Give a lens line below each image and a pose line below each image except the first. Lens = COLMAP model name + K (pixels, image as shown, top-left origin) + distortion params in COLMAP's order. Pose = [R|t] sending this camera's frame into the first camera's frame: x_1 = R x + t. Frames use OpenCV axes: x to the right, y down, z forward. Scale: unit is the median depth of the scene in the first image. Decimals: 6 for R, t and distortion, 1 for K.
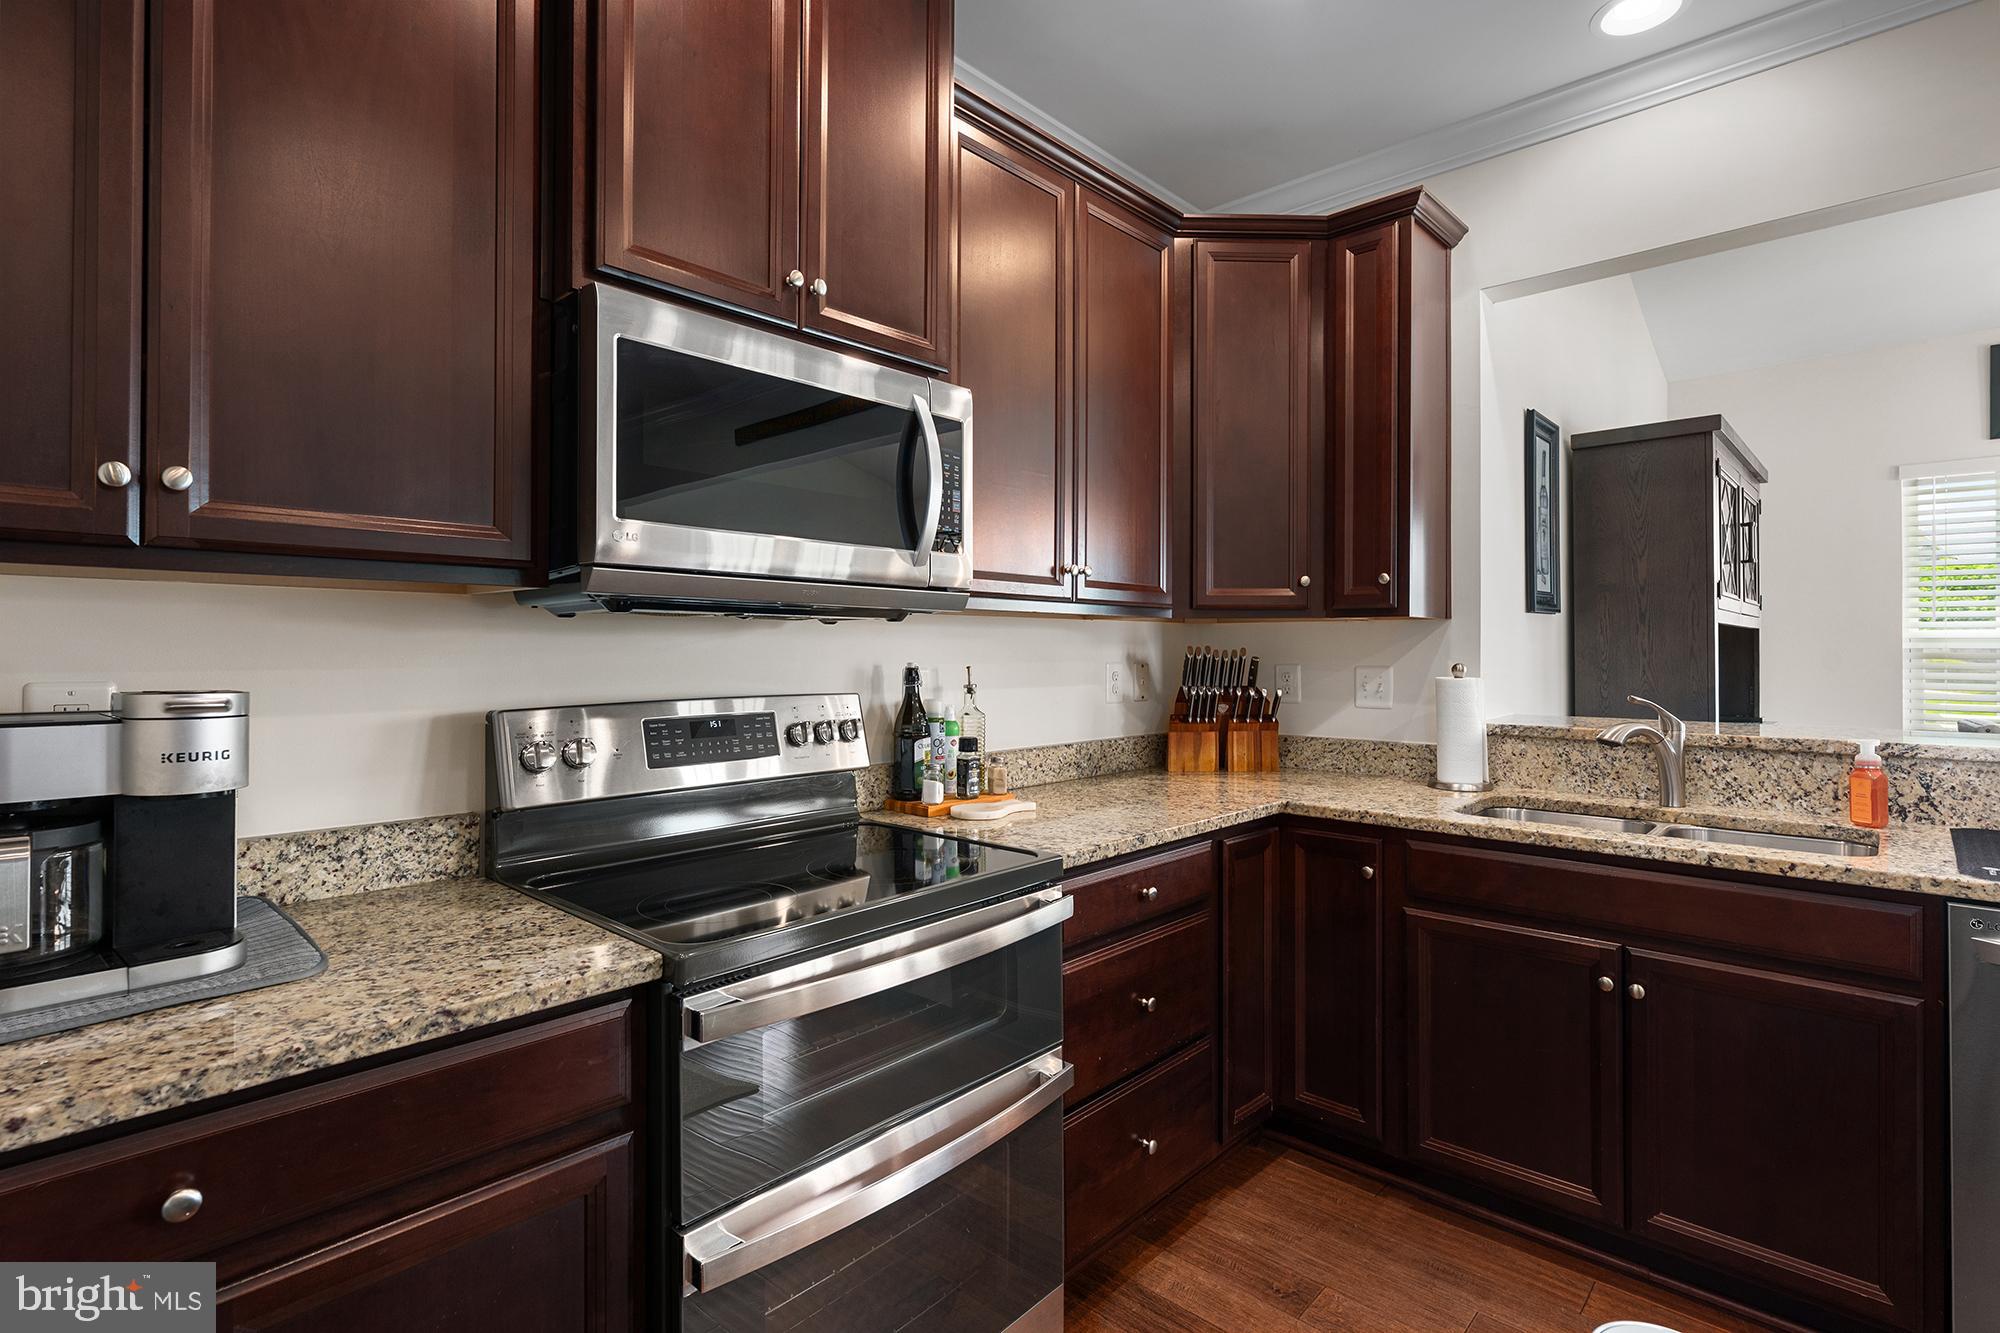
lens RADIAL K [[948.8, 0, 1006.8], [0, 948.8, 654.4], [0, 0, 1]] dist [-0.001964, -0.001480]
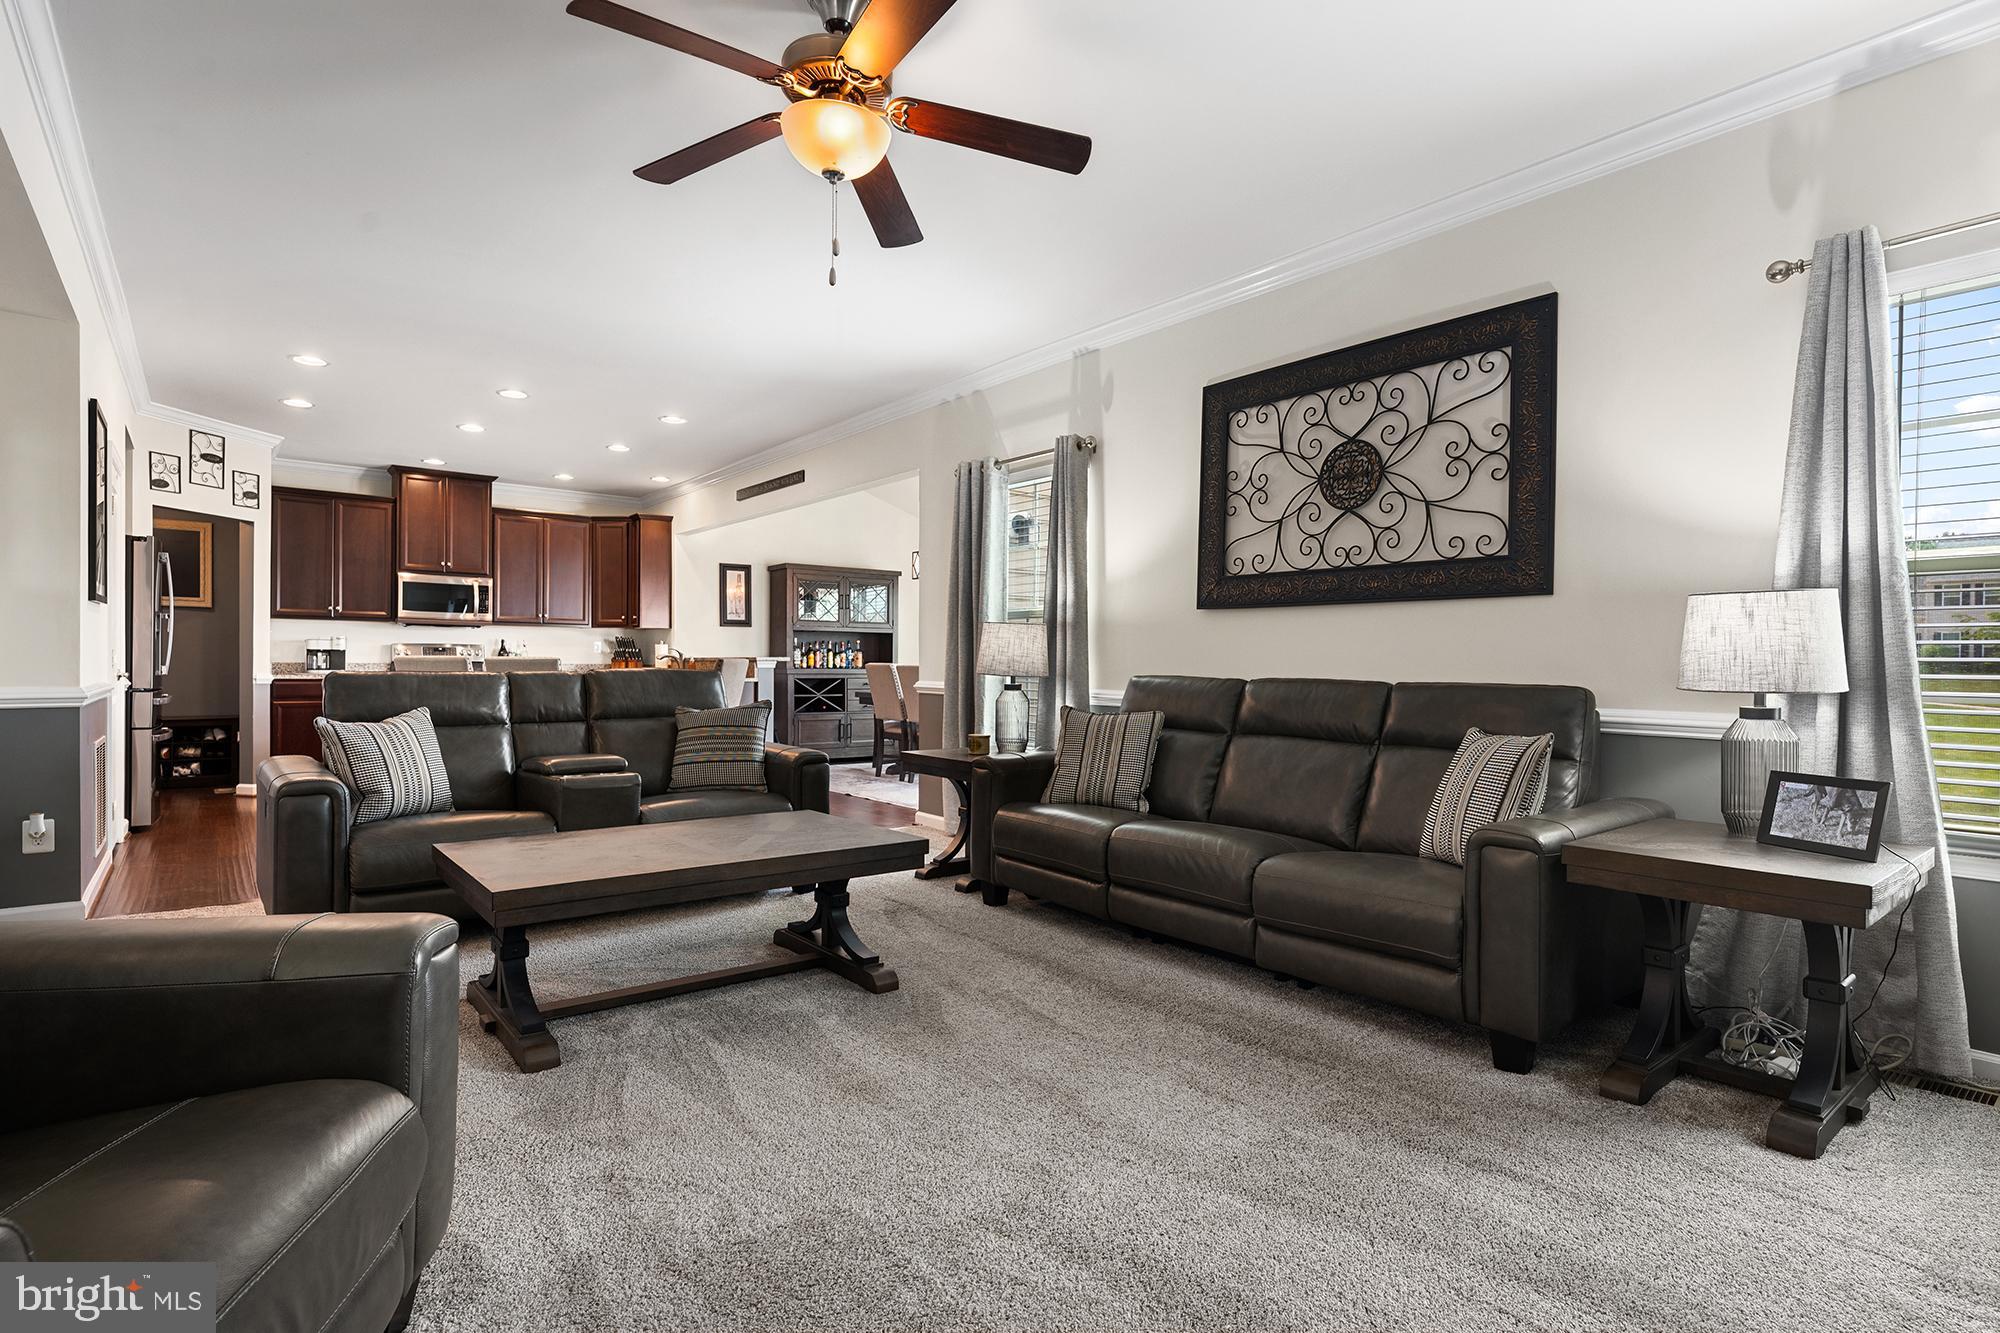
lens RADIAL K [[1012.5, 0, 1018.7], [0, 1012.5, 677.2], [0, 0, 1]] dist [-0.004777, 0.002781]
pose [[0.989624, 0.010574, -0.143293, 2.787985], [-0.009426, 0.999918, 0.008688, 0.120167], [0.143373, -0.007247, 0.989642, -3.058795]]
